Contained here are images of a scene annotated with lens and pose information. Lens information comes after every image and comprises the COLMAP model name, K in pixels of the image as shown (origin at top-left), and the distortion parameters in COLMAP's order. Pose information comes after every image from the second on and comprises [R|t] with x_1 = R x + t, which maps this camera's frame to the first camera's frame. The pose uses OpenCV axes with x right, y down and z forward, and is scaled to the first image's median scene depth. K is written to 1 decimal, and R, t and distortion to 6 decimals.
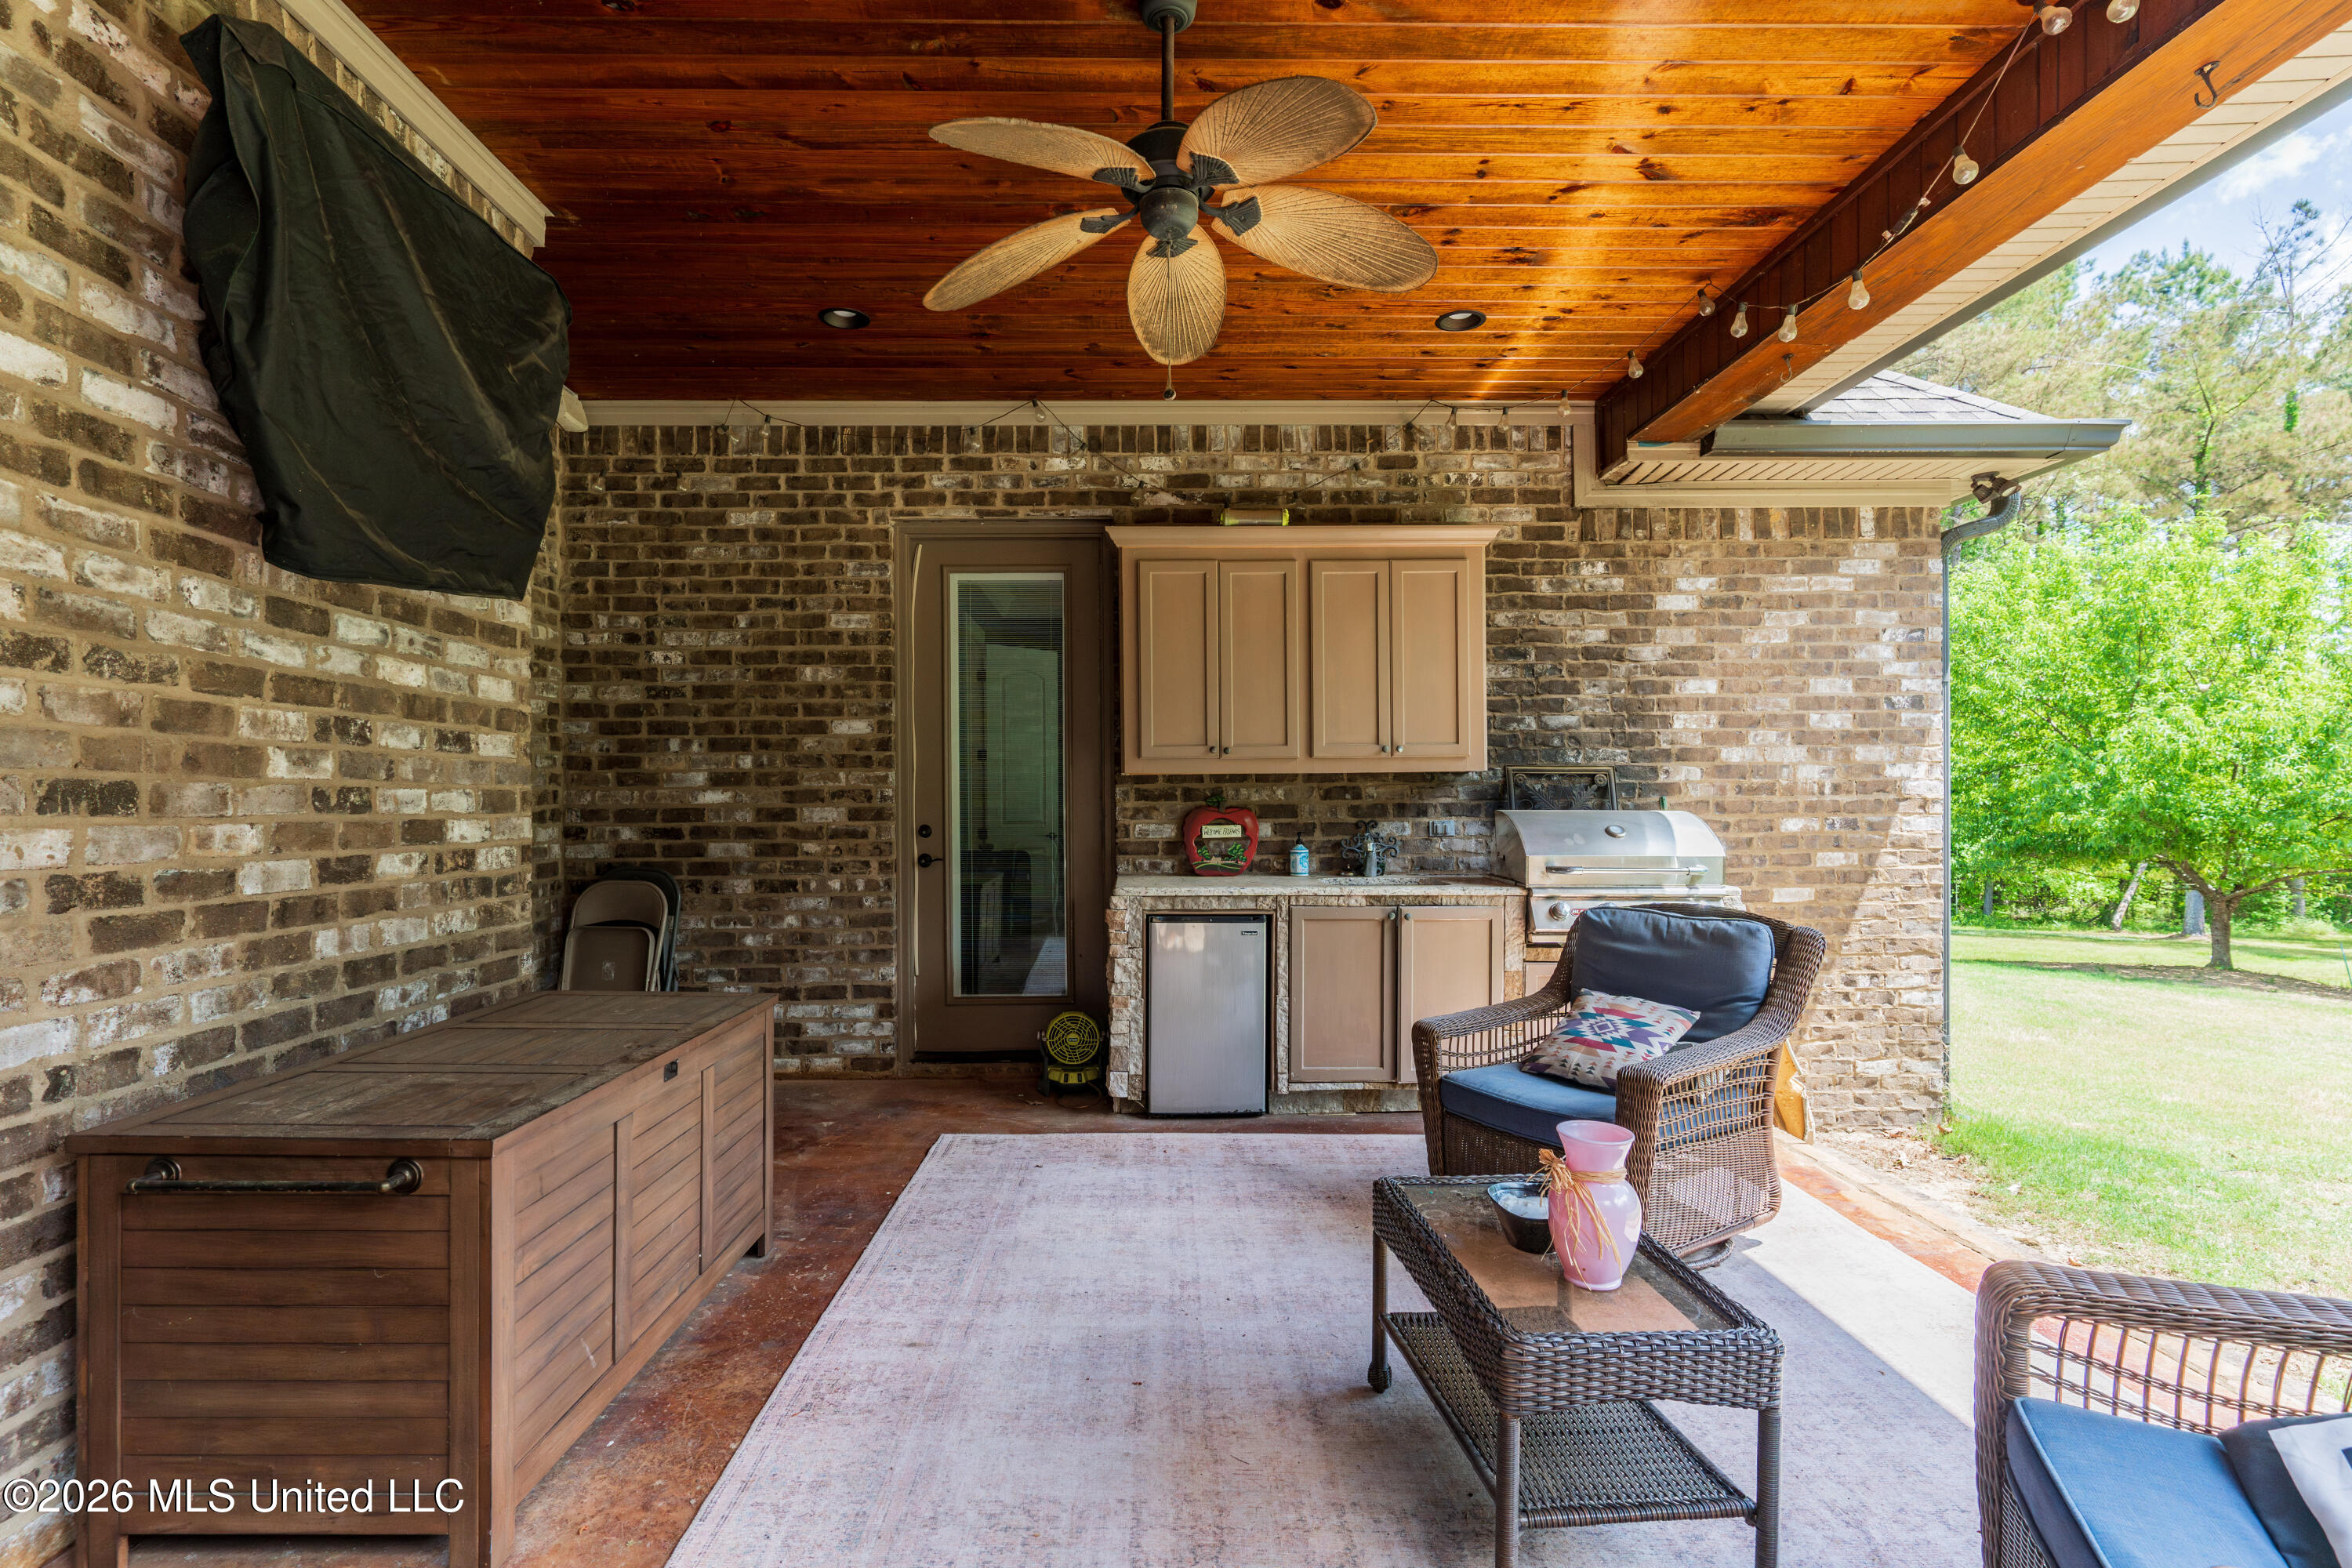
lens RADIAL K [[1131.8, 0, 1183.6], [0, 1131.8, 800.6], [0, 0, 1]] dist [0.002748, 0.001476]
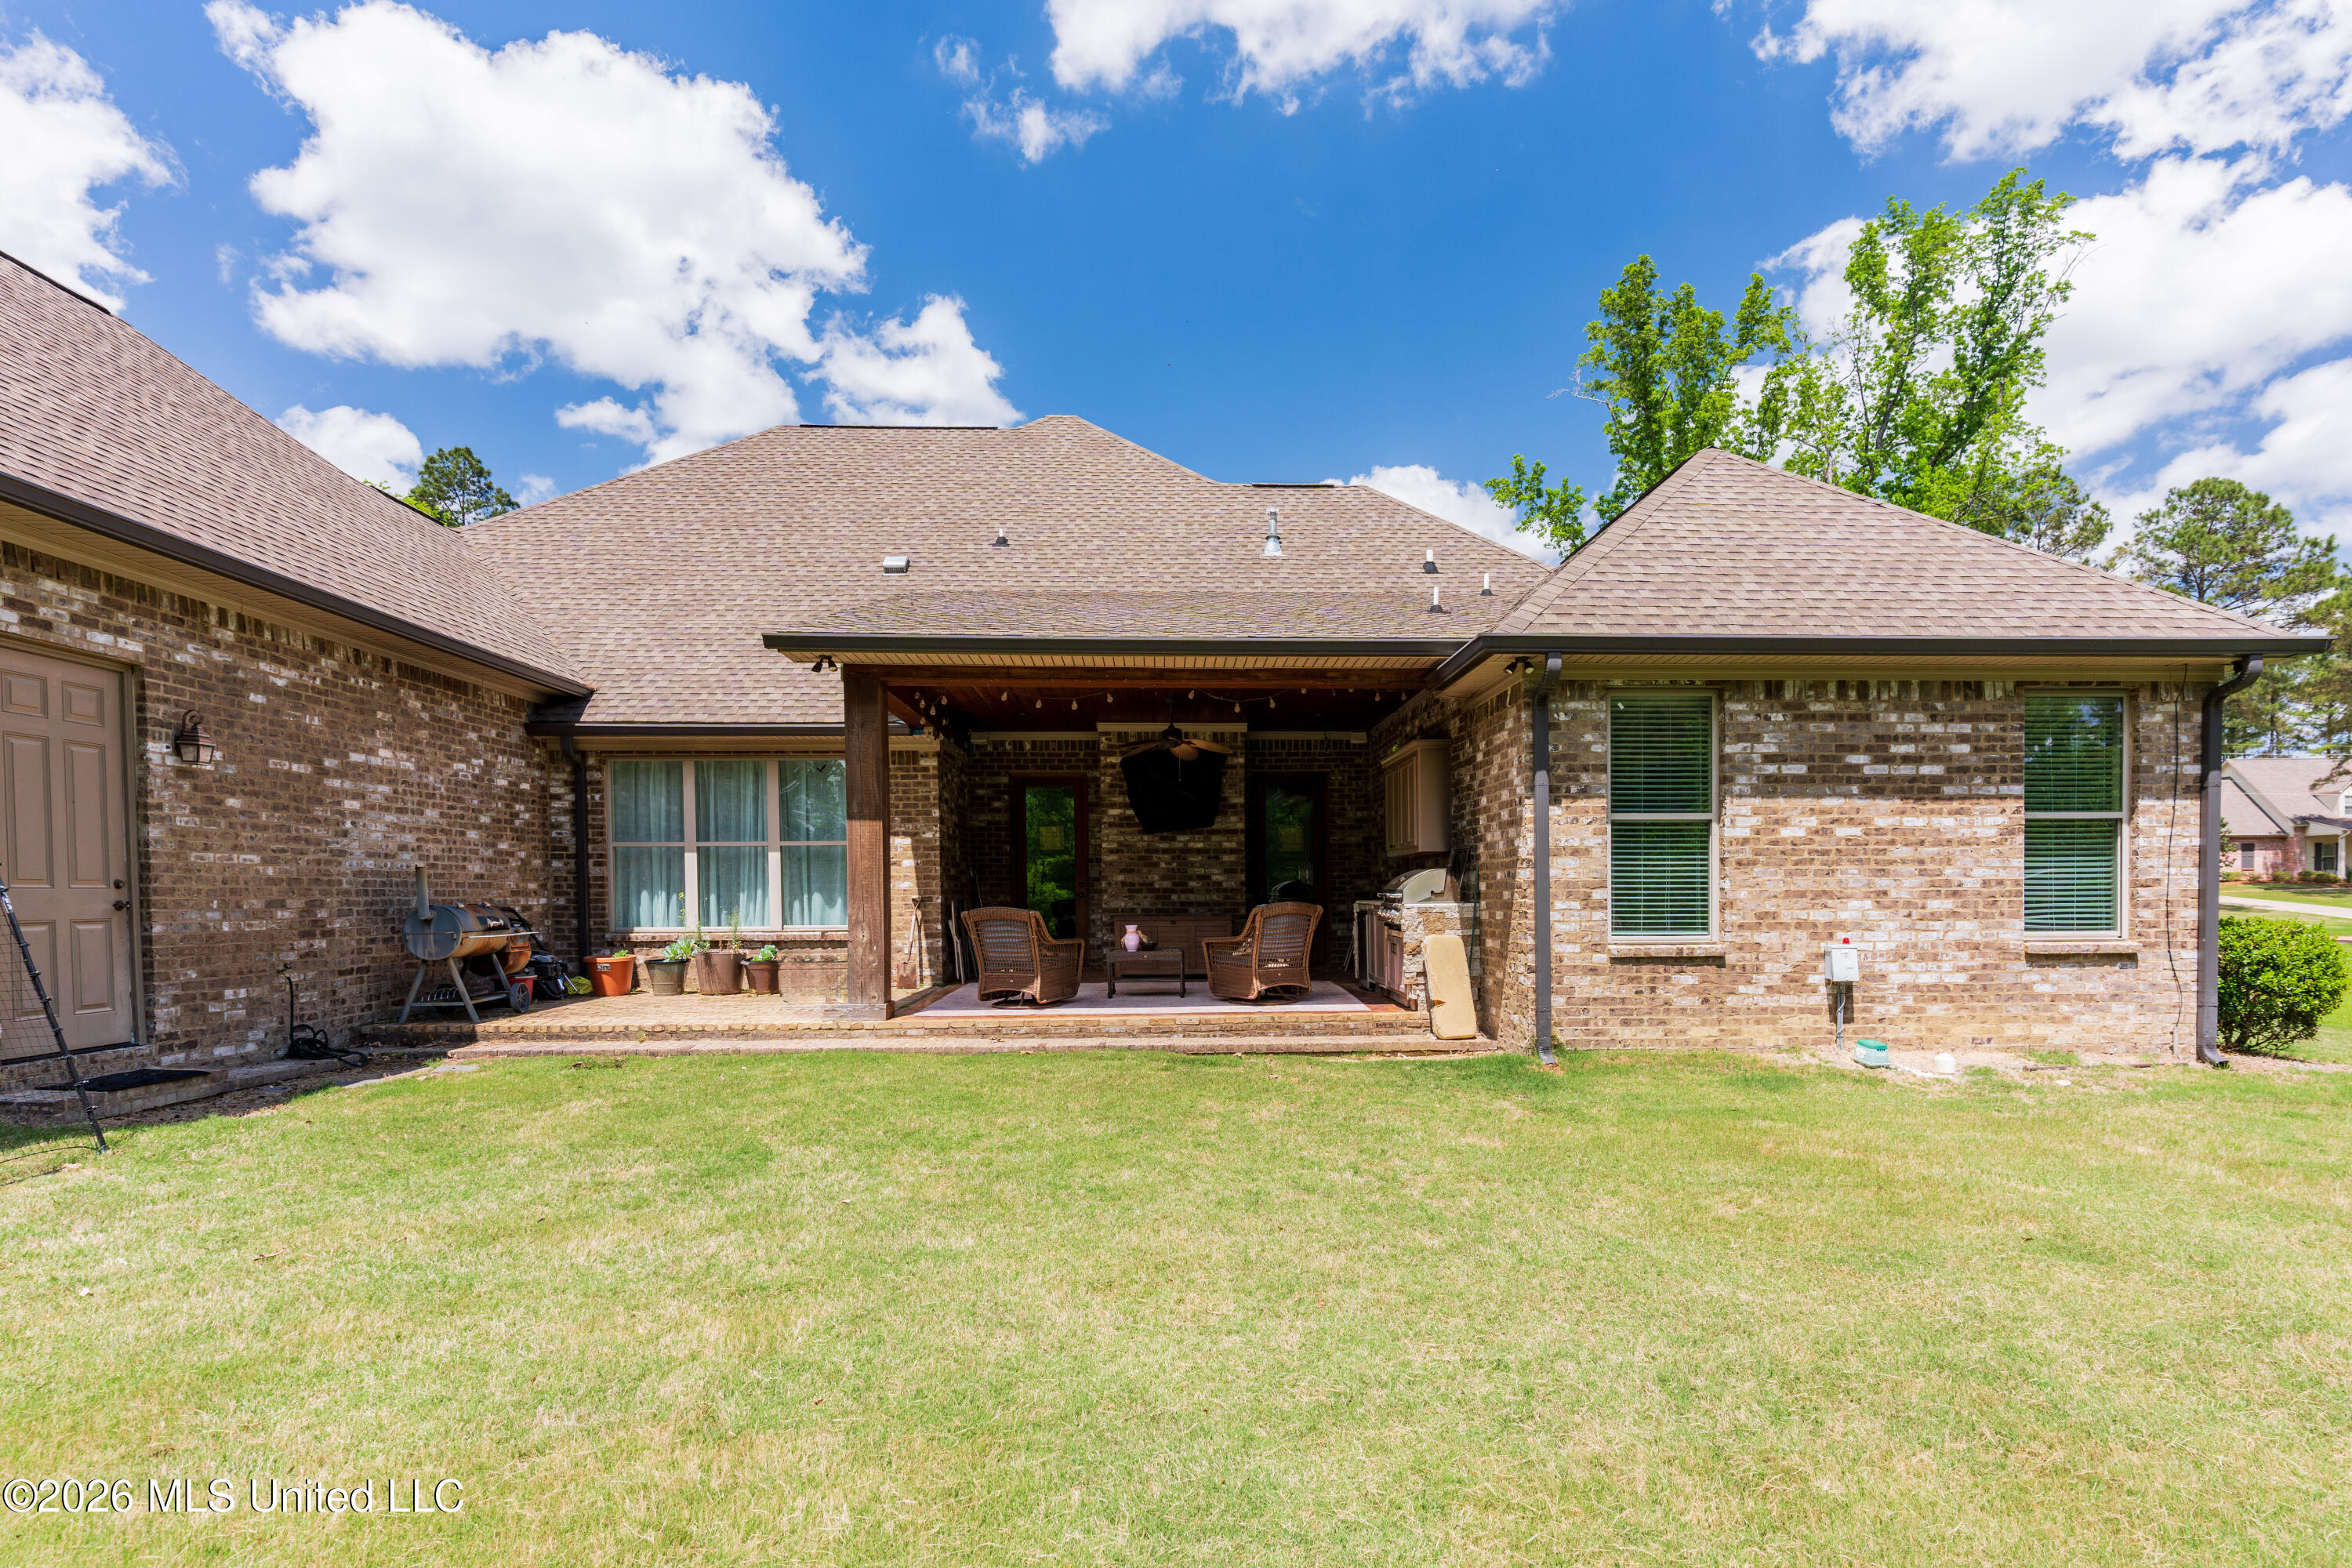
lens RADIAL K [[1131.8, 0, 1195.7], [0, 1131.8, 913.2], [0, 0, 1]] dist [0.002748, 0.001476]
pose [[0.007625, 0.025045, -0.999657, 2.294723], [0.006281, 0.999665, 0.025093, 0.032552], [0.999951, -0.006470, 0.007465, 0.521627]]
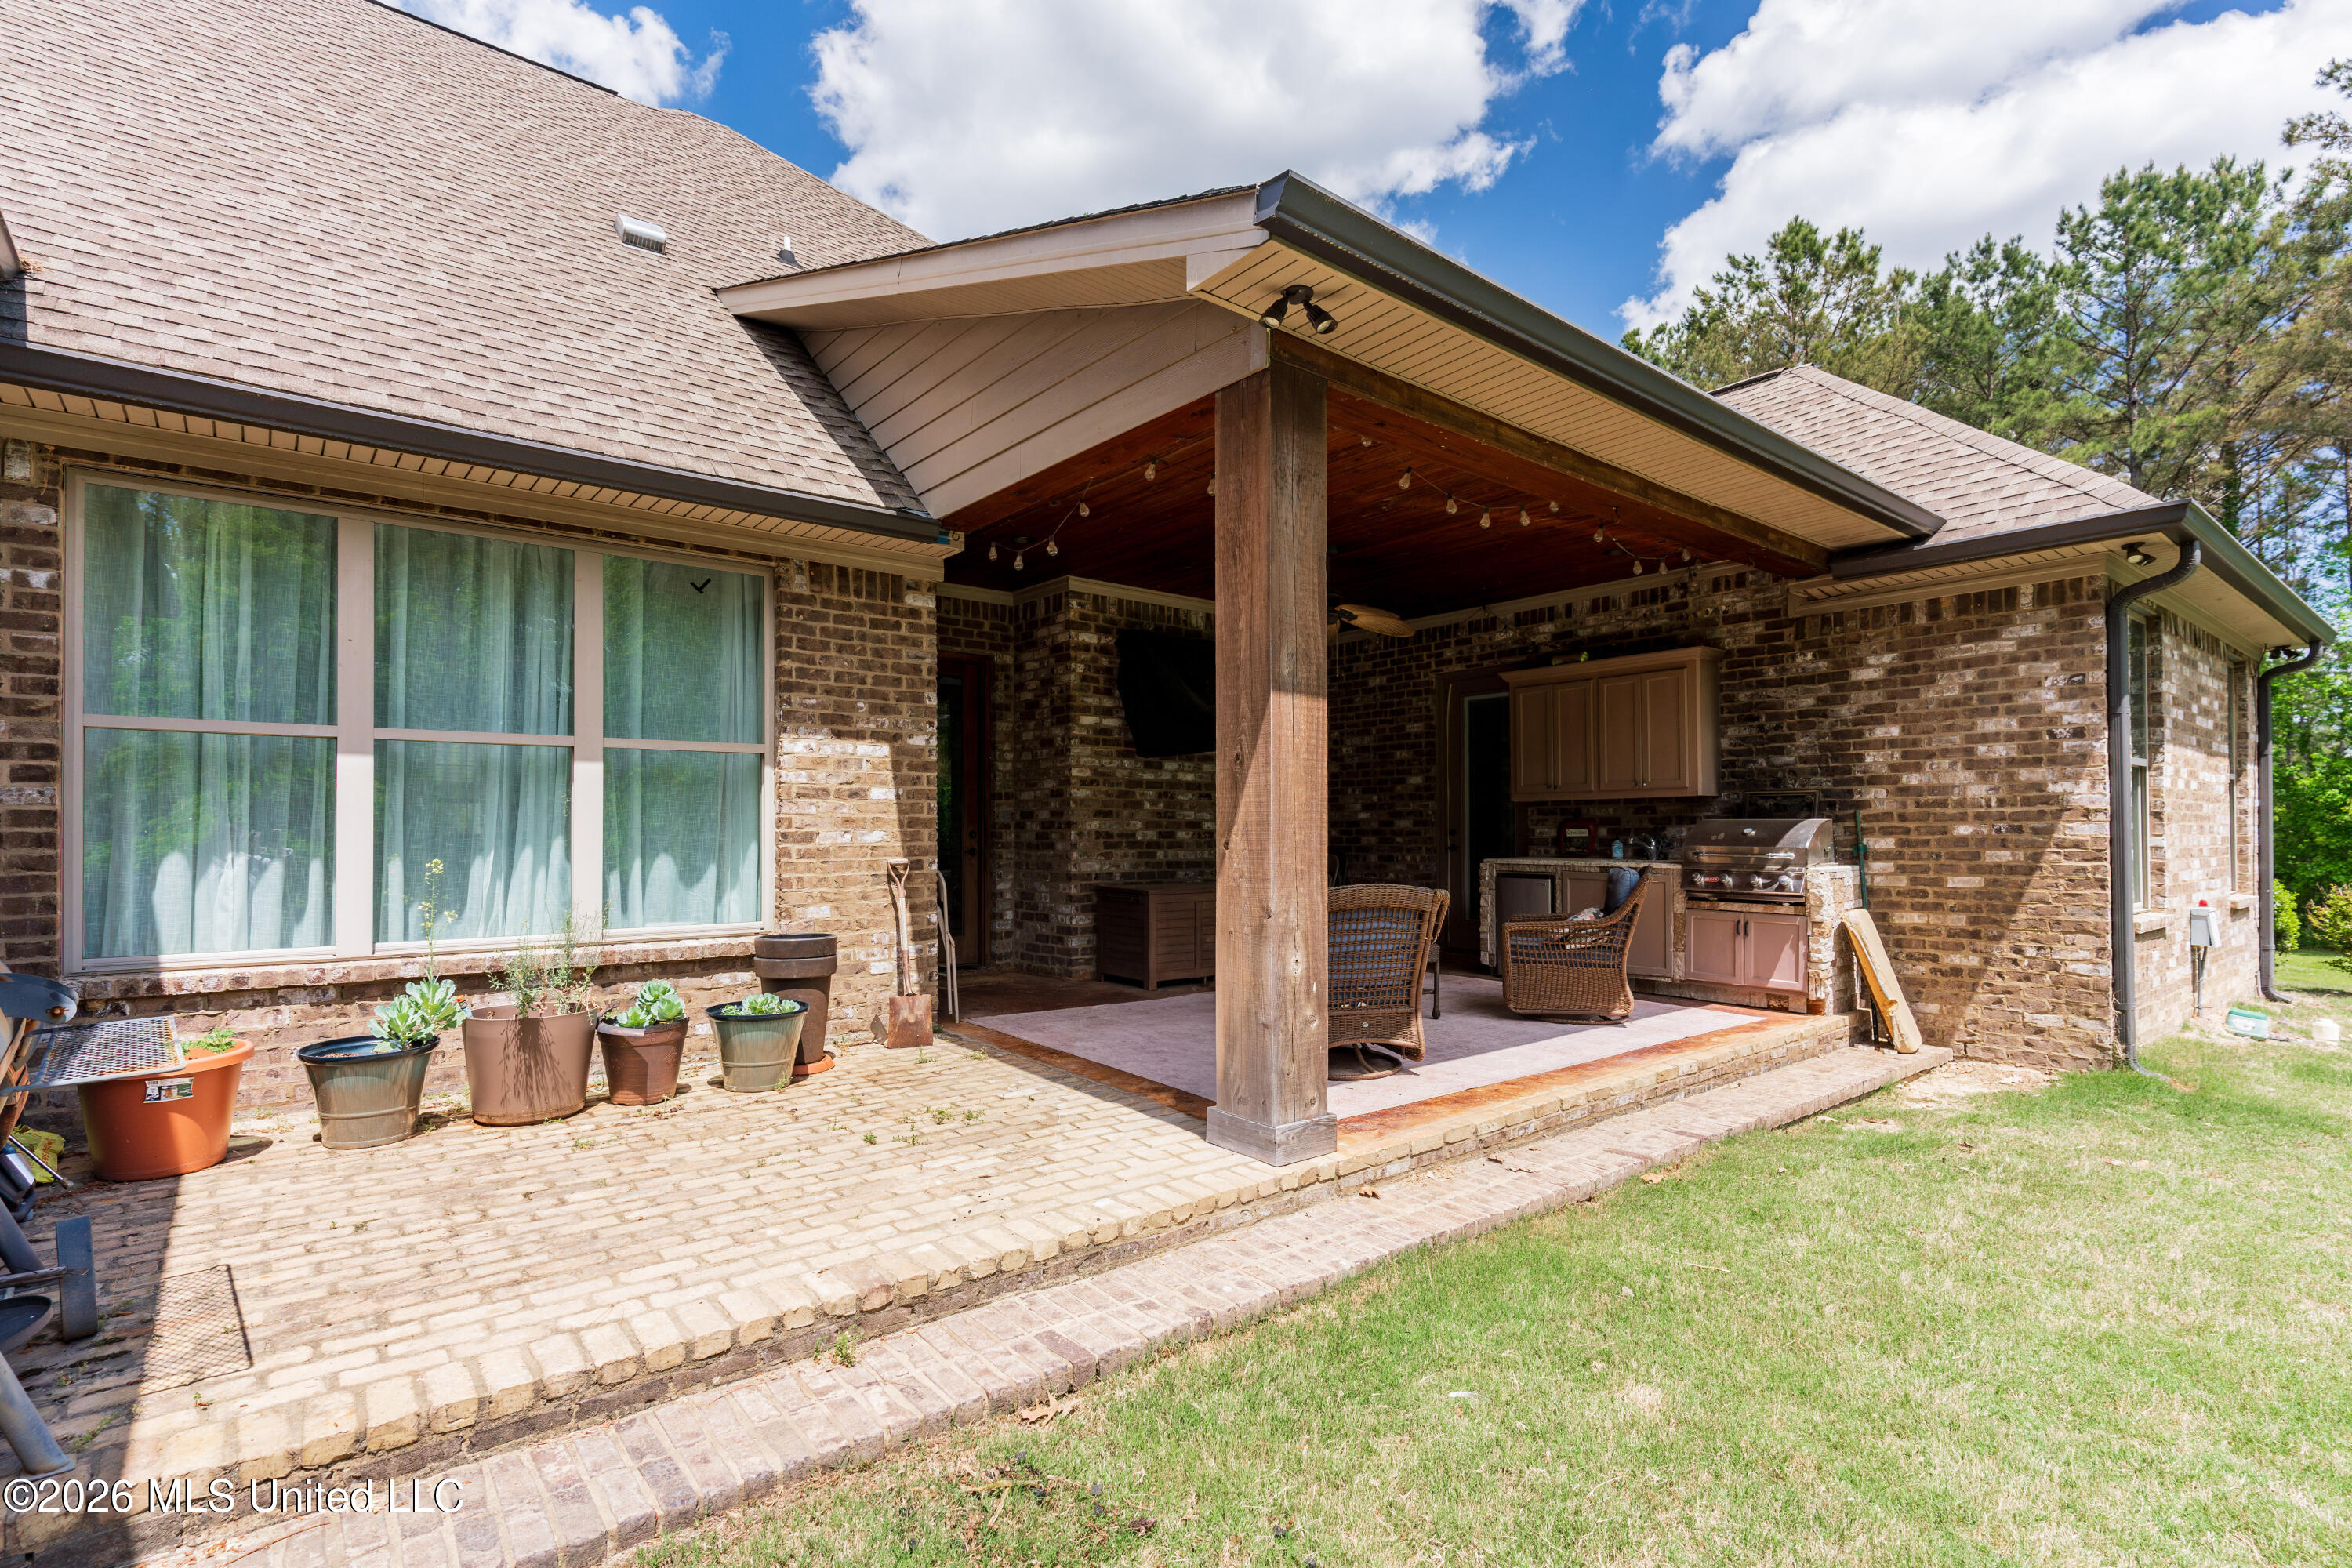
lens RADIAL K [[1131.8, 0, 1180.8], [0, 1131.8, 792.2], [0, 0, 1]] dist [0.002748, 0.001476]
pose [[0.611958, -0.023807, -0.790532, 1.037600], [0.000192, 0.999551, -0.029952, 0.017024], [0.790891, 0.018177, 0.611688, -0.559315]]
